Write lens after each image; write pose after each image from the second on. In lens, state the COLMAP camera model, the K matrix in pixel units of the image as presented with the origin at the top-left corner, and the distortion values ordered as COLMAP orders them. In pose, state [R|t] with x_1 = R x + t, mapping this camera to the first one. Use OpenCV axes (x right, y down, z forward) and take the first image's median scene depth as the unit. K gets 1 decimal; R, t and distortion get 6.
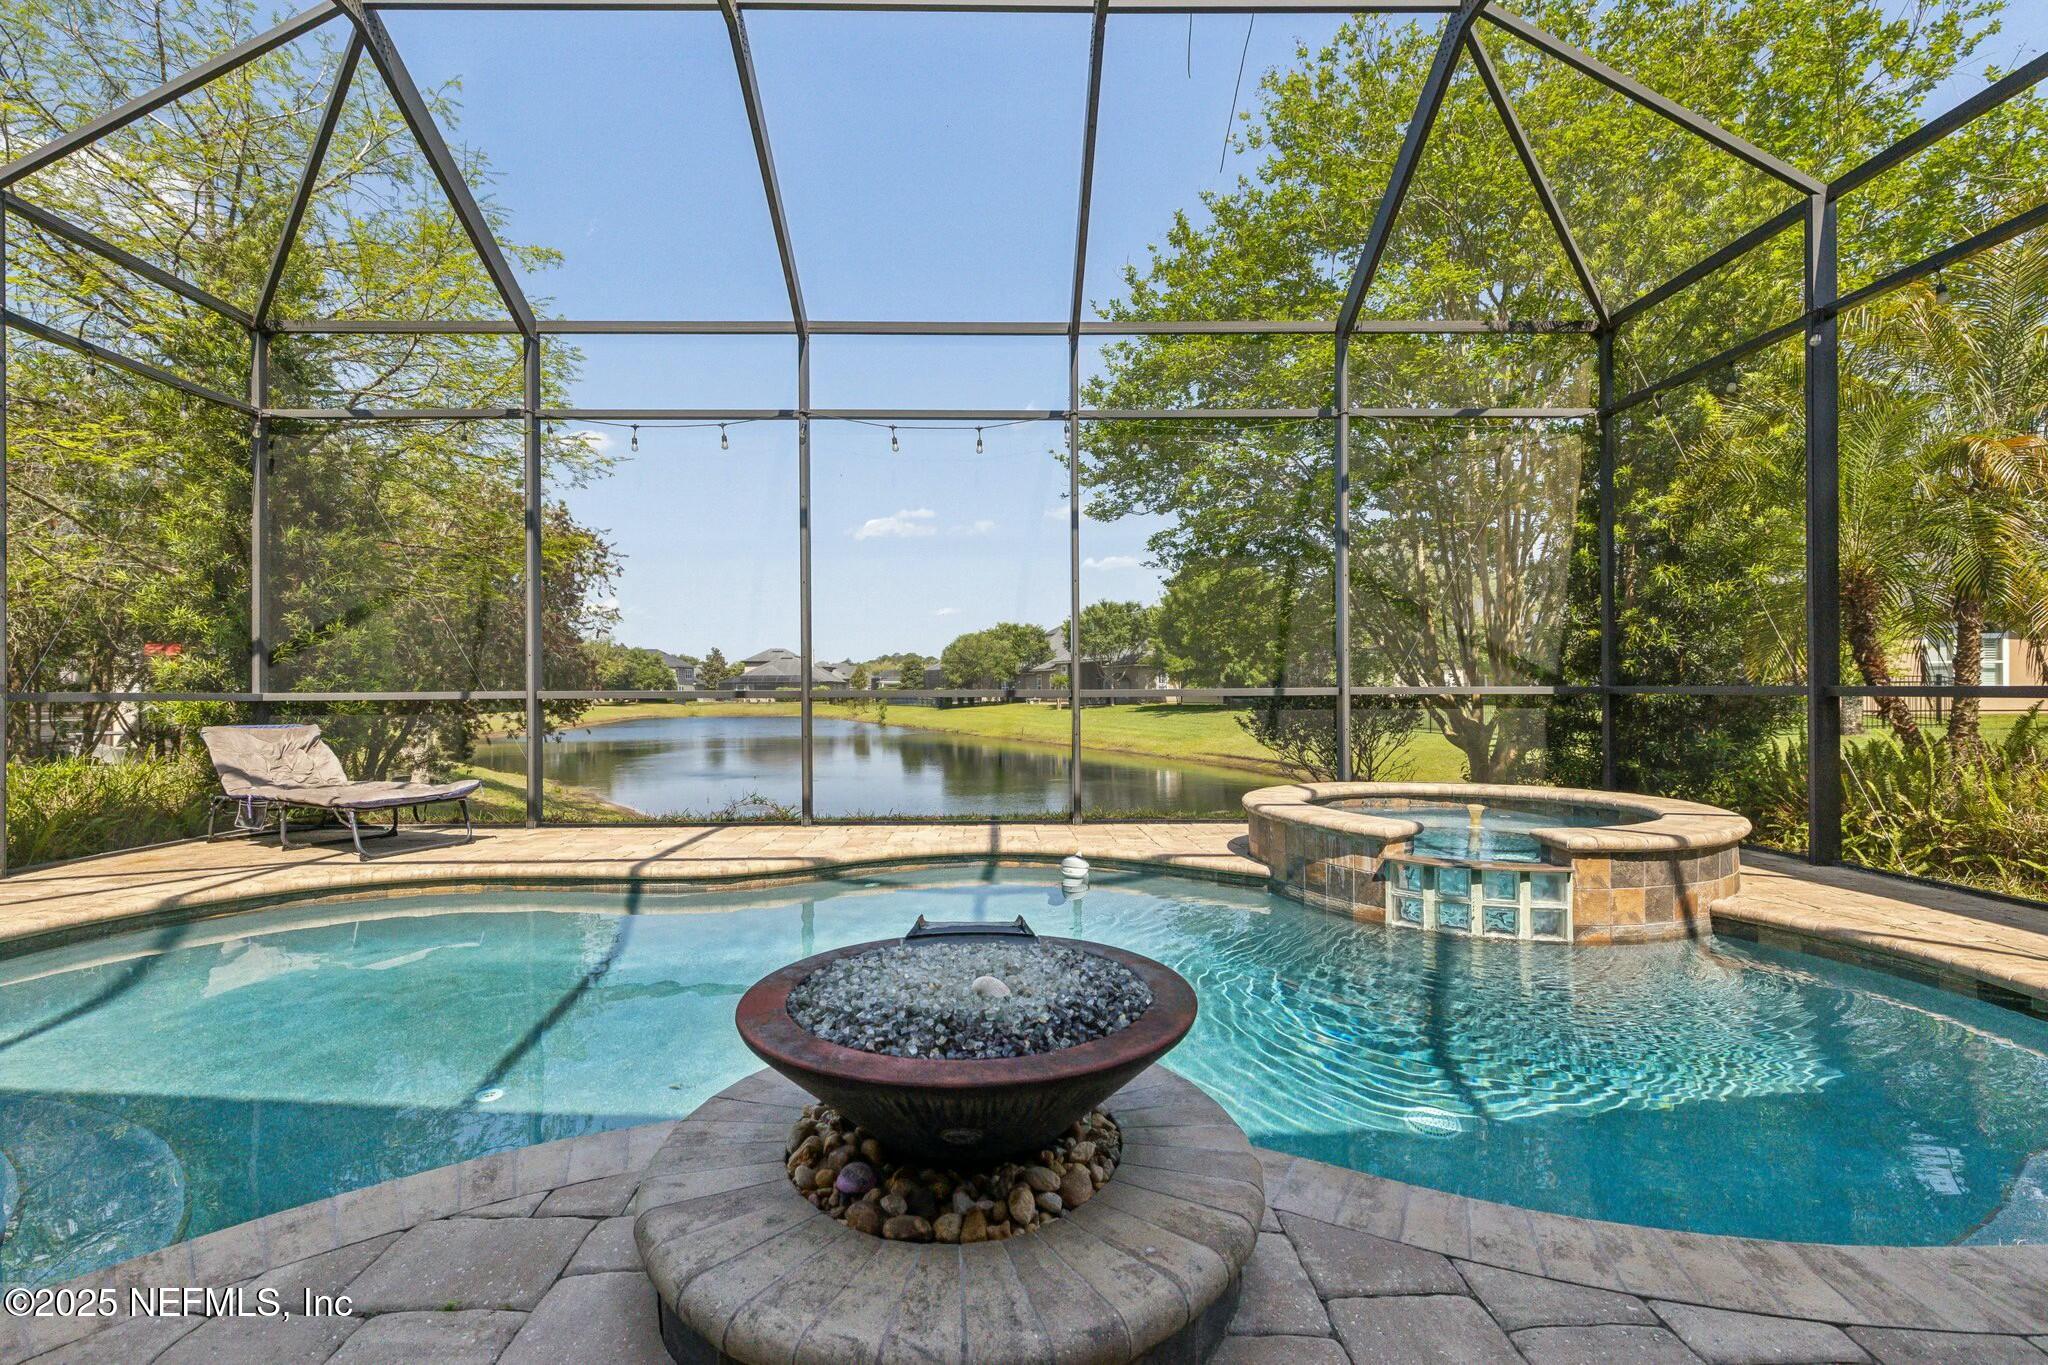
lens RADIAL K [[936.9, 0, 1007.8], [0, 936.9, 684.1], [0, 0, 1]] dist [0.007312, -0.000058]
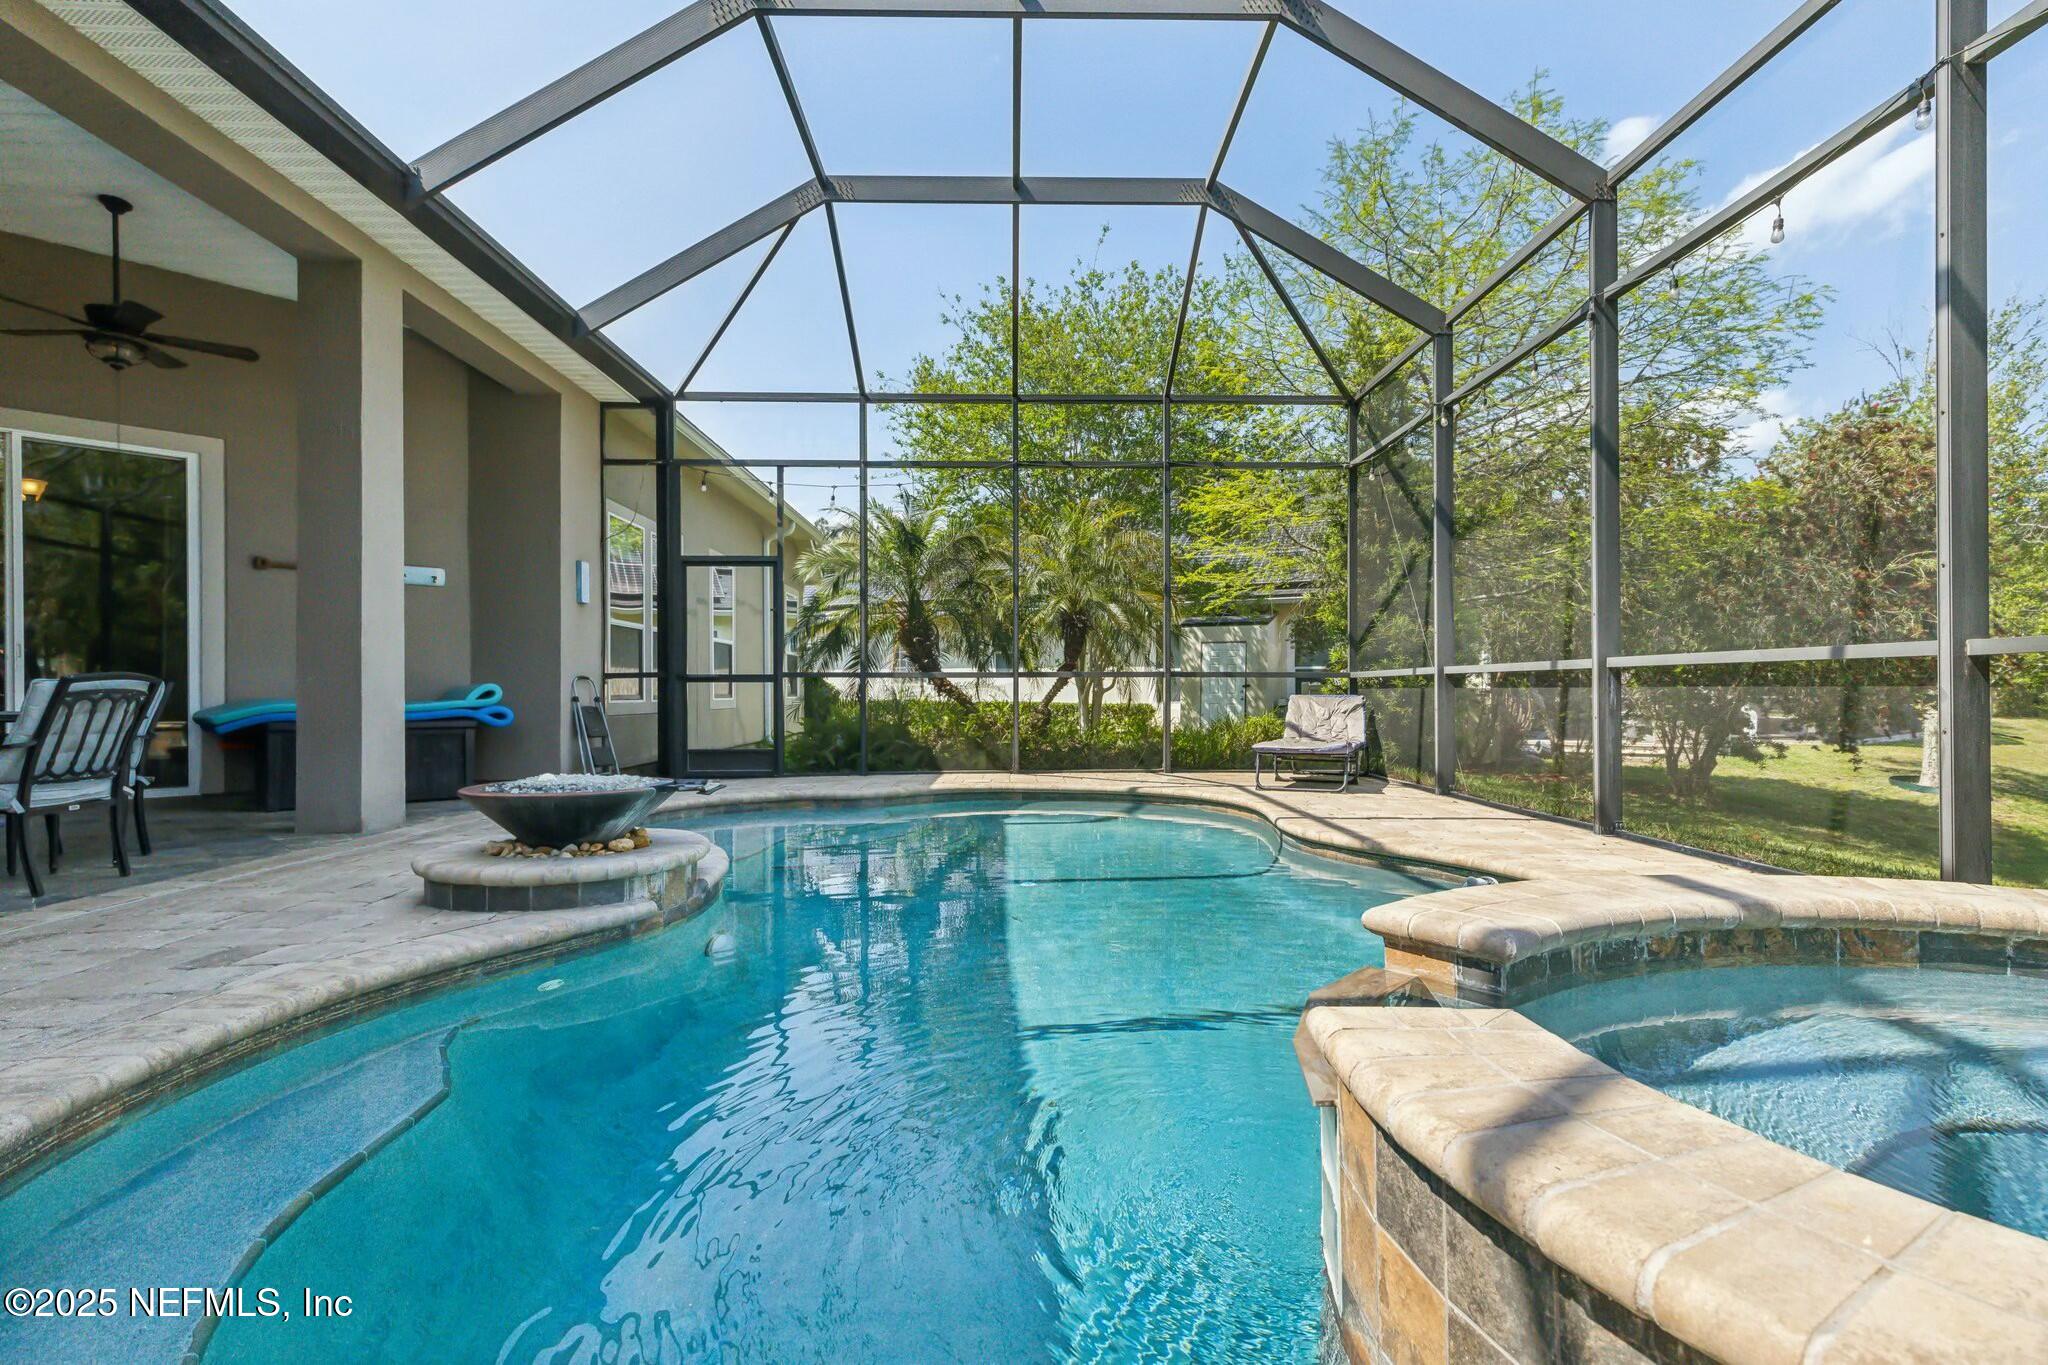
lens RADIAL K [[936.9, 0, 1030.0], [0, 936.9, 692.7], [0, 0, 1]] dist [0.007312, -0.000058]
pose [[0.003981, 0.006199, -0.999973, 0.560277], [0.009094, 0.999939, 0.006235, 0.026661], [0.999951, -0.009118, 0.003925, 0.531119]]
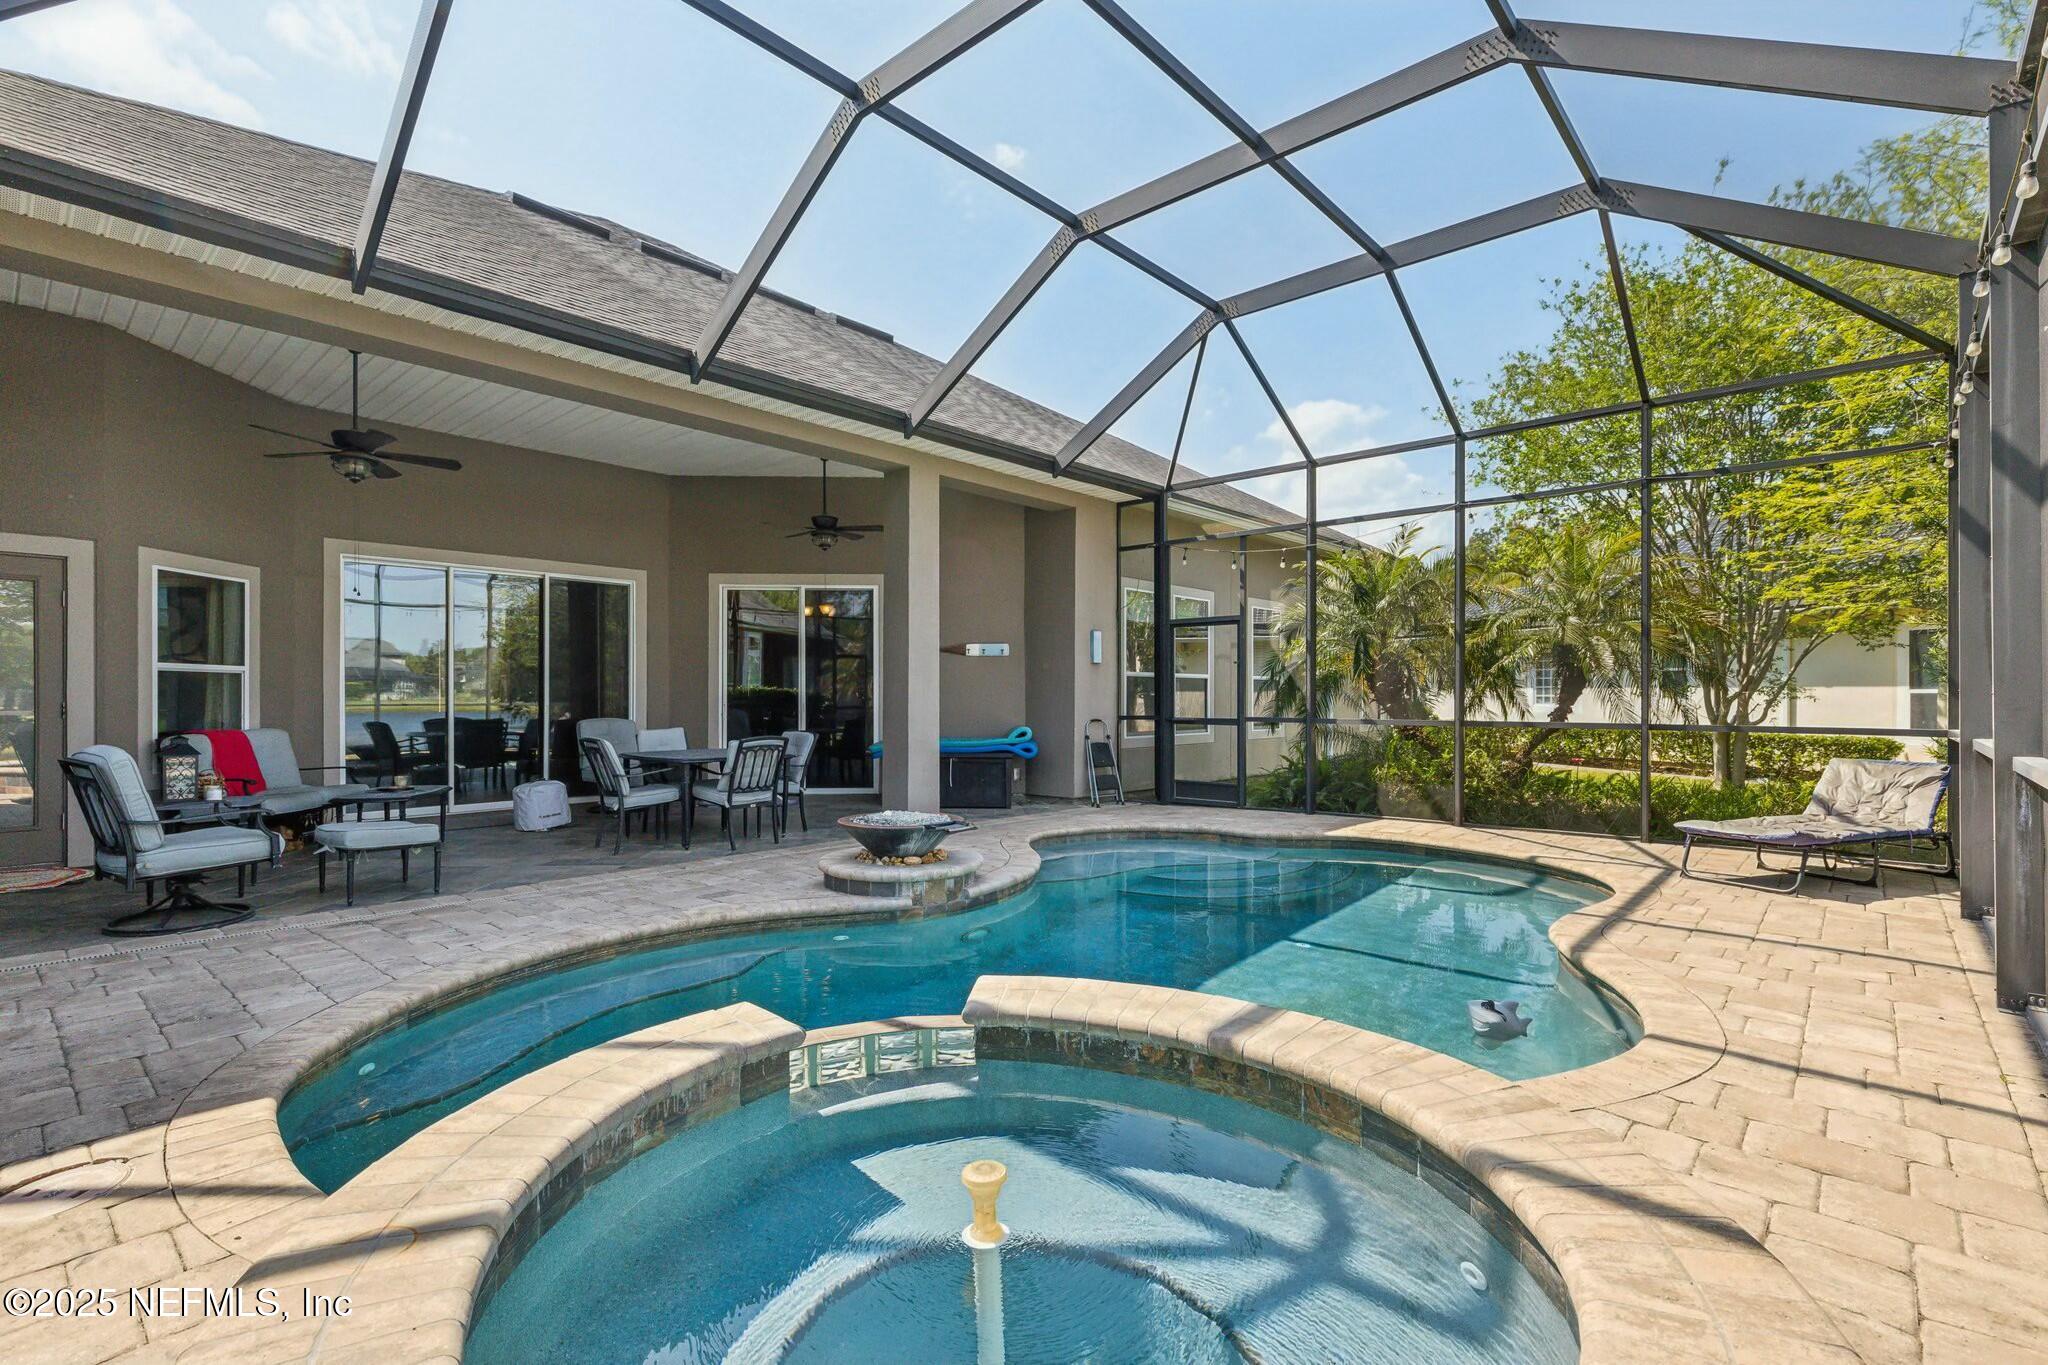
lens RADIAL K [[936.9, 0, 1034.2], [0, 936.9, 688.9], [0, 0, 1]] dist [0.007312, -0.000058]
pose [[-0.677801, -0.000783, -0.735245, 0.568256], [0.008387, 0.999926, -0.008796, -0.032923], [0.735197, -0.012129, -0.677745, 0.966731]]
